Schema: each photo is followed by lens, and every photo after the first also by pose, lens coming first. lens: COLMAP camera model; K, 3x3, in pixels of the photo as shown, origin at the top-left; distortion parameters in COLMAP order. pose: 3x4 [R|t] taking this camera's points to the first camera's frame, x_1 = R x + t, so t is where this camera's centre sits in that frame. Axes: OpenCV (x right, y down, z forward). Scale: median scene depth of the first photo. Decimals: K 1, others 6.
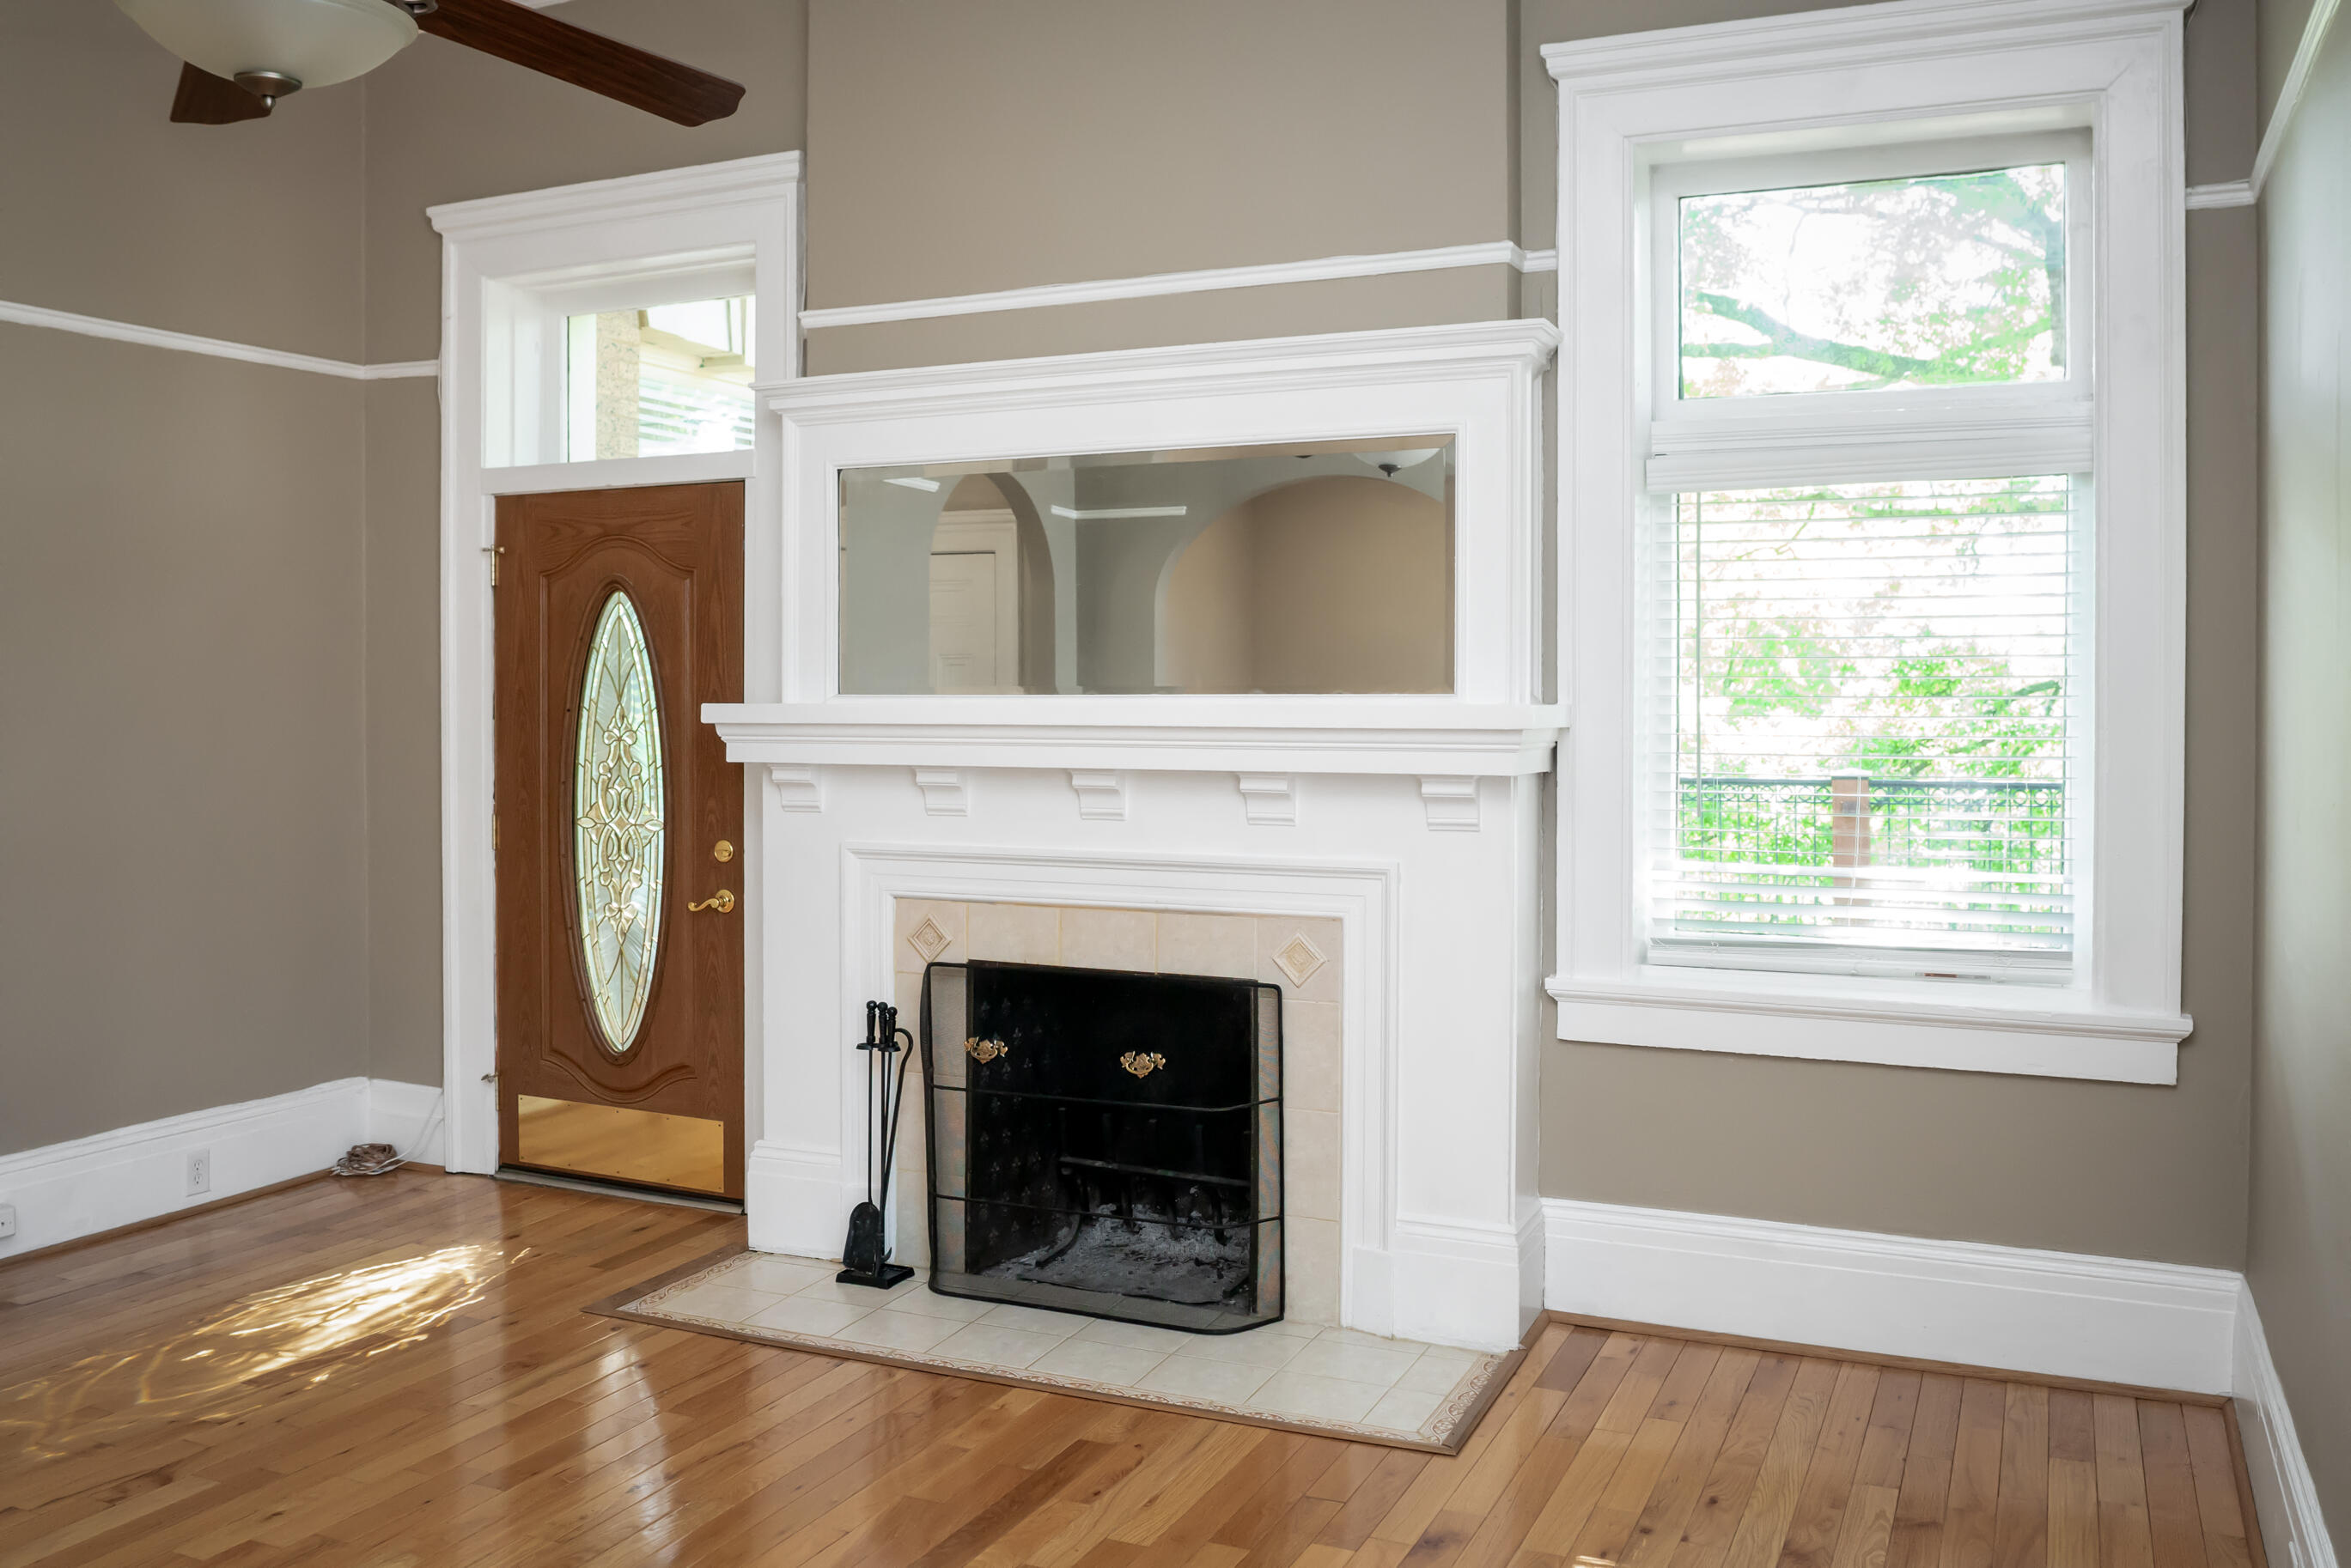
lens RADIAL K [[1900.8, 0, 1207.6], [0, 1900.8, 684.9], [0, 0, 1]] dist [-0.038863, 0.004422]
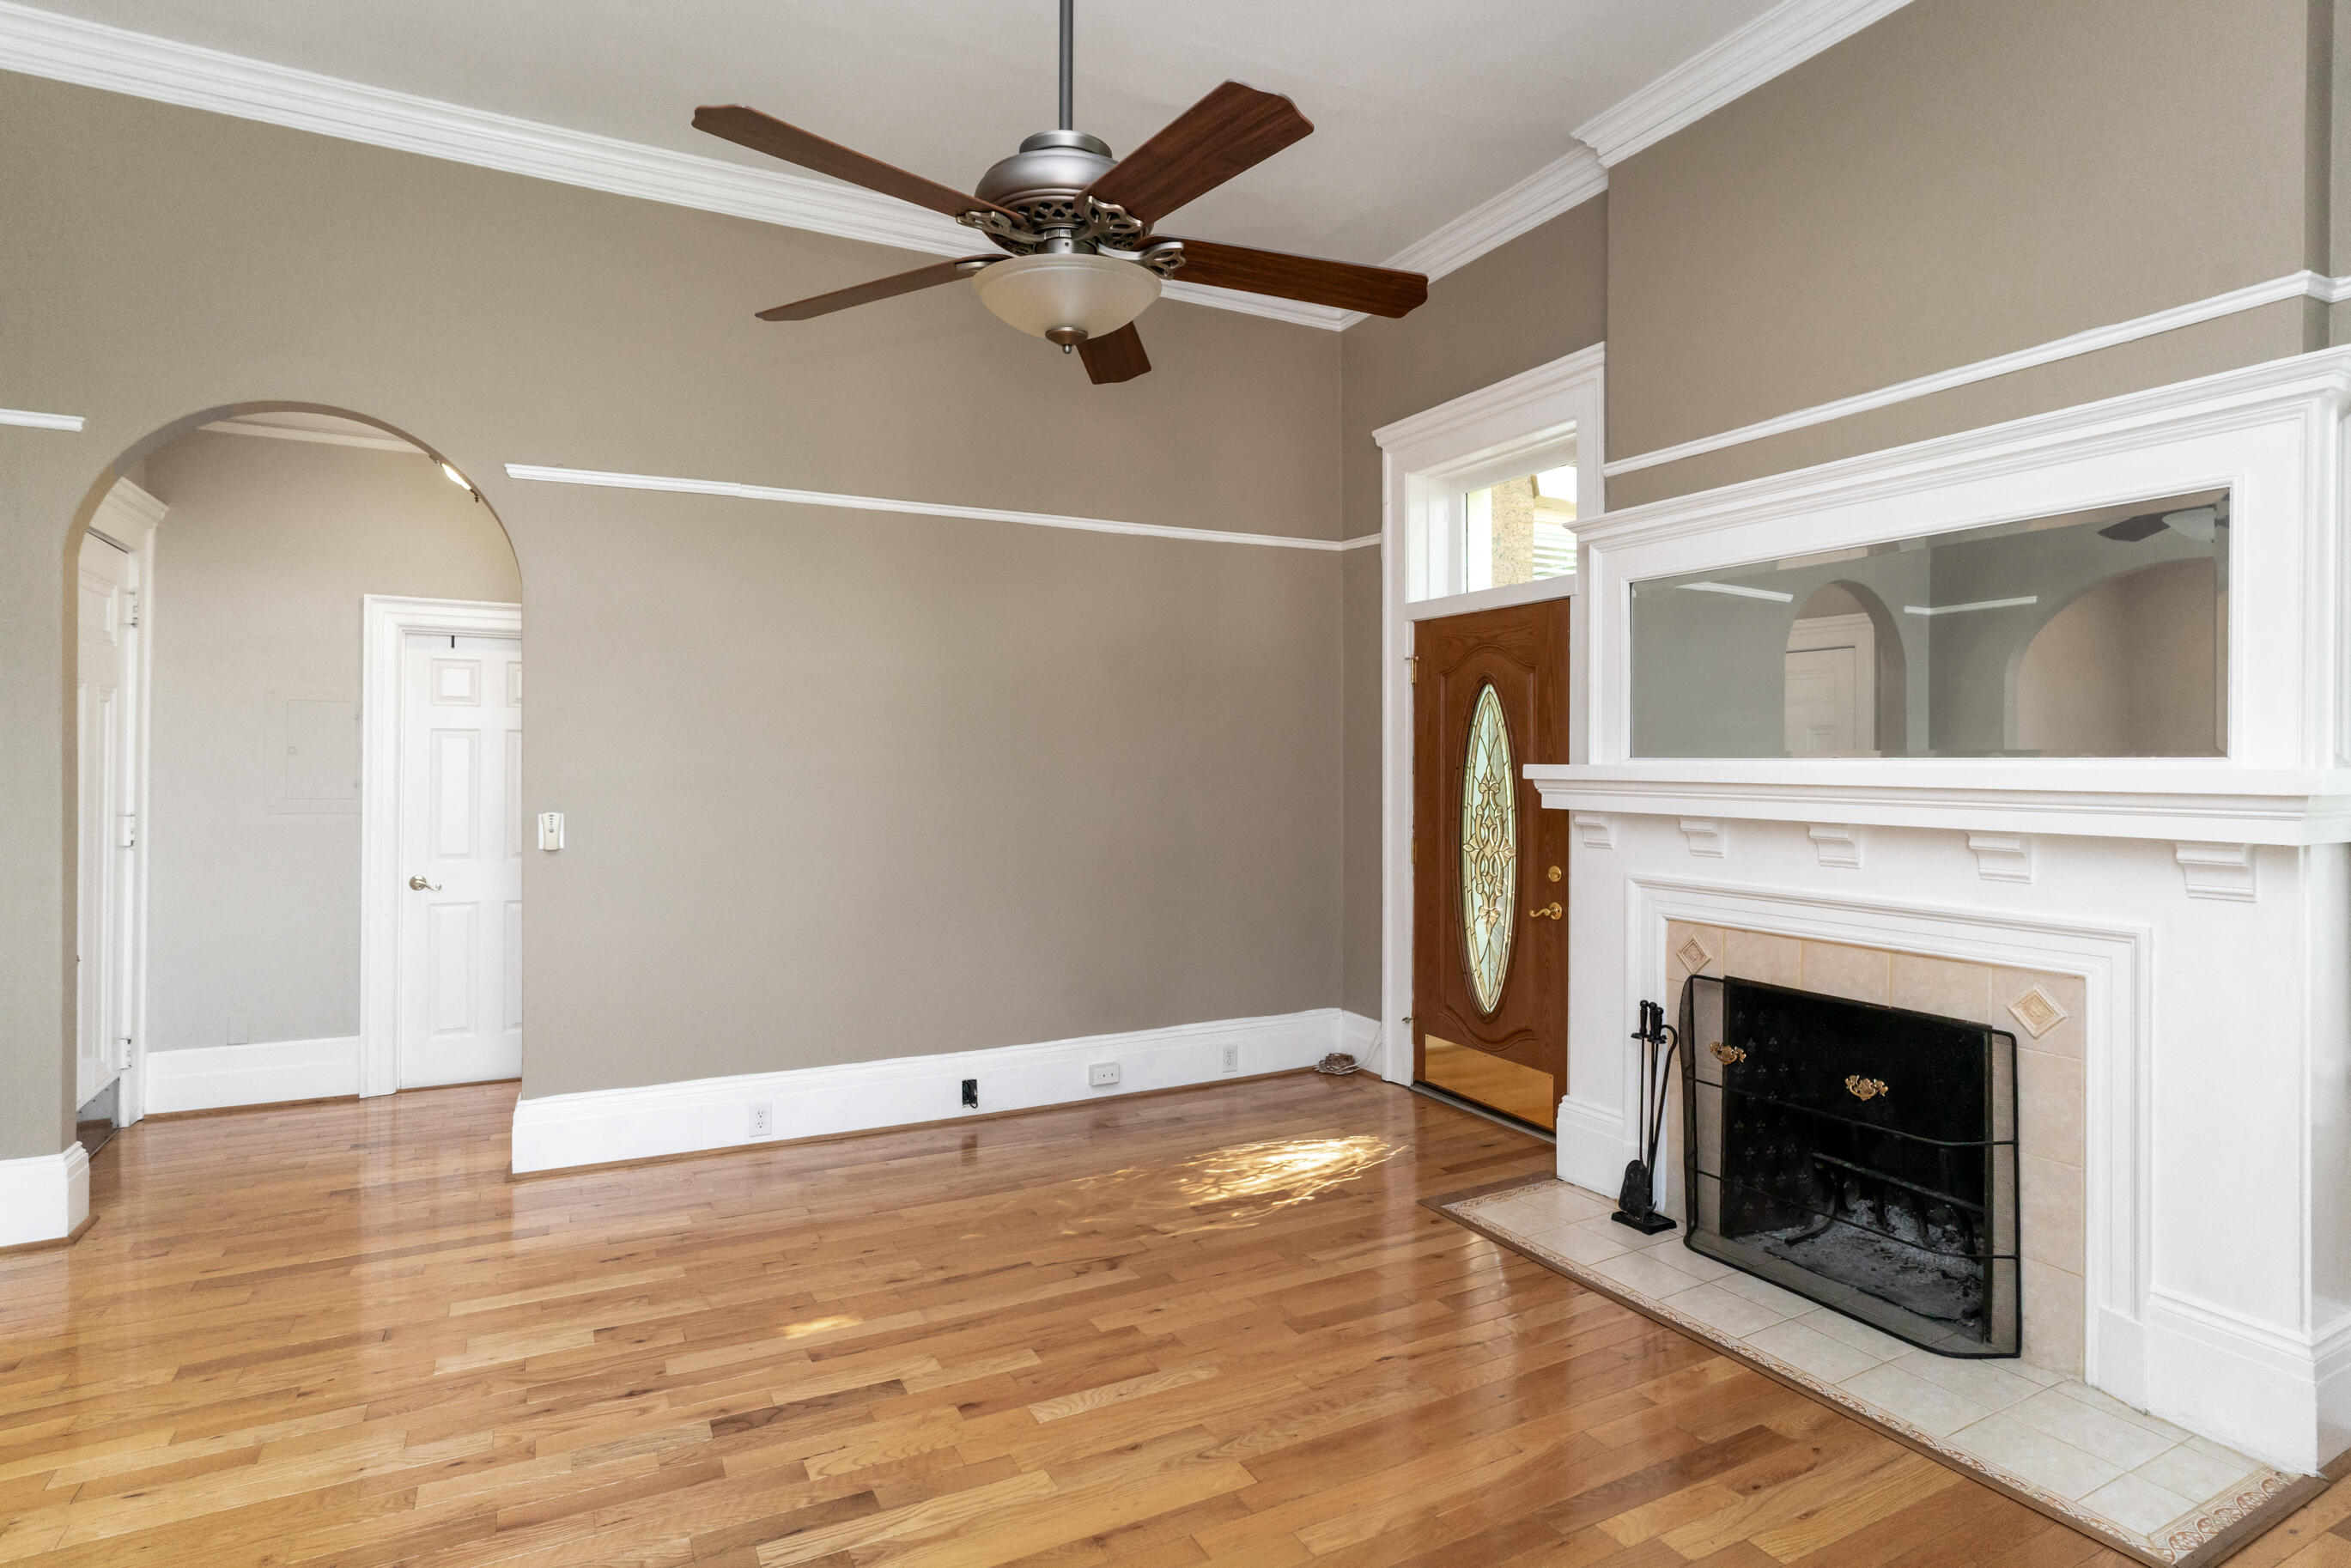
lens RADIAL K [[1228.5, 0, 1210.2], [0, 1228.5, 749.8], [0, 0, 1]] dist [-0.011542, 0.012989]
pose [[0.793736, -0.003597, -0.608252, 0.090870], [0.002921, 0.999994, -0.002102, 0.000832], [0.608255, -0.000109, 0.793741, 0.178225]]
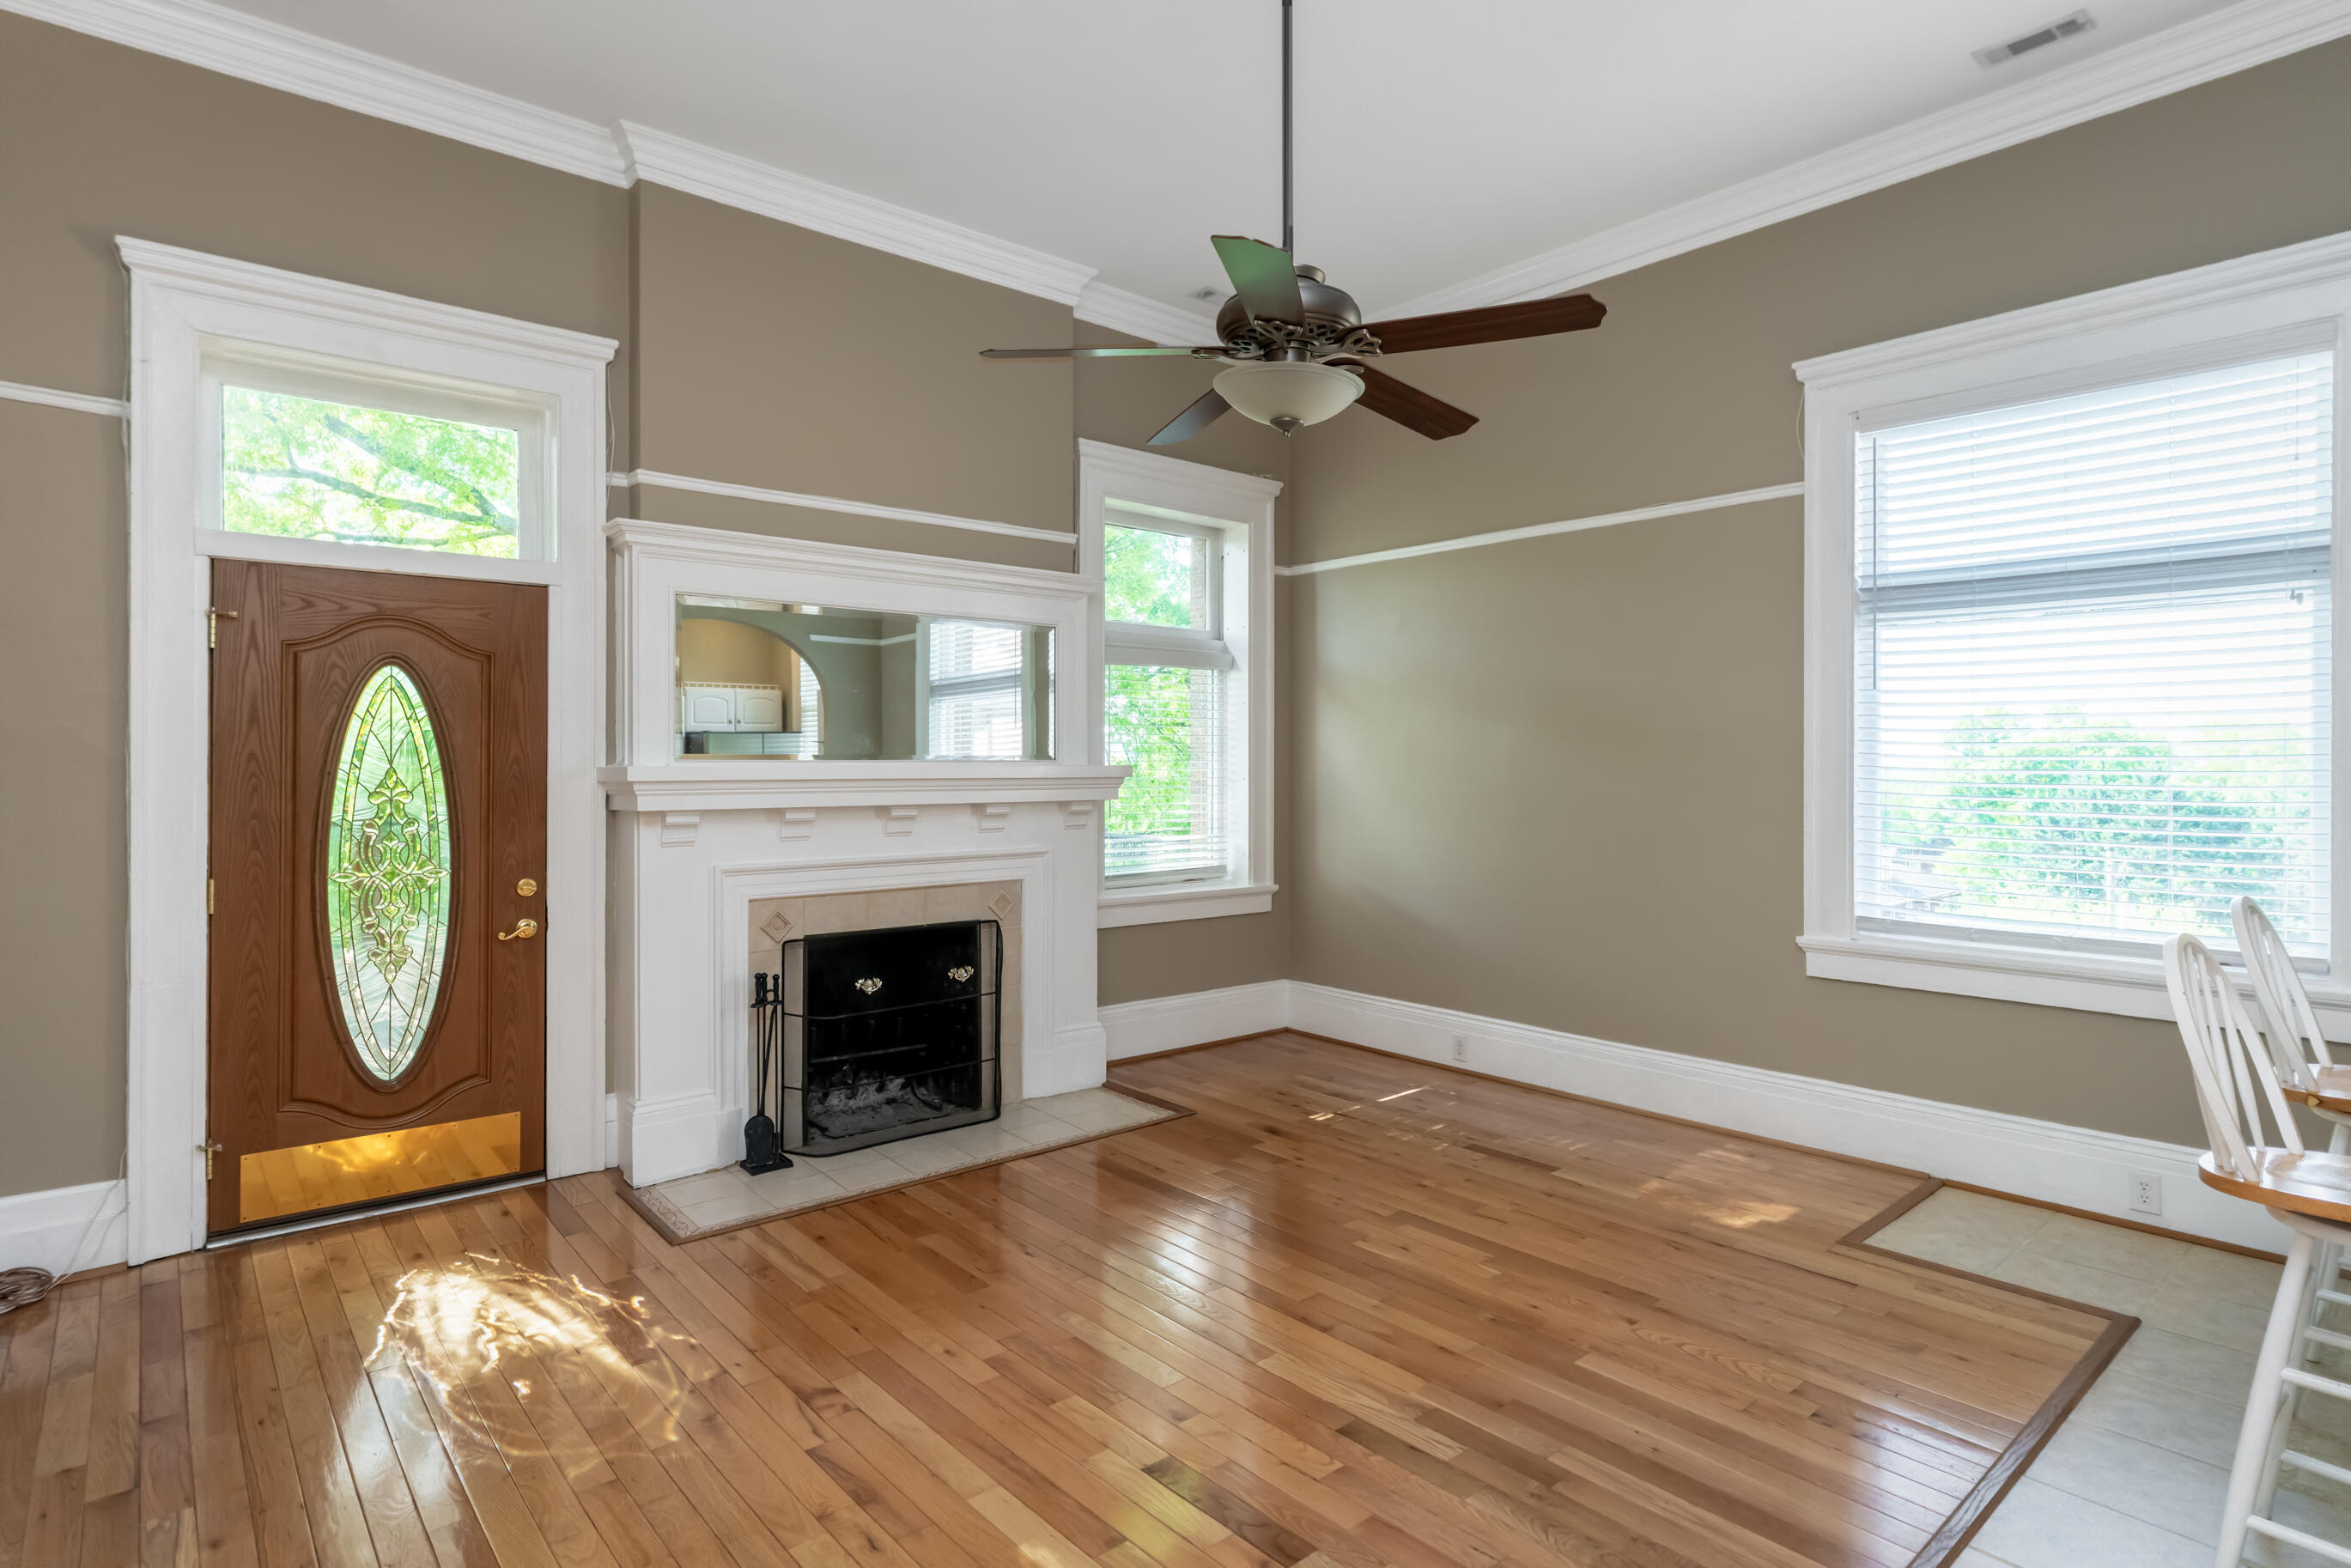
lens RADIAL K [[1228.5, 0, 1152.6], [0, 1228.5, 745.7], [0, 0, 1]] dist [-0.011542, 0.012989]
pose [[0.437945, 0.010442, 0.898941, -0.882383], [-0.005557, 0.999945, -0.008908, 0.001734], [-0.898984, -0.001094, 0.437979, 0.329501]]
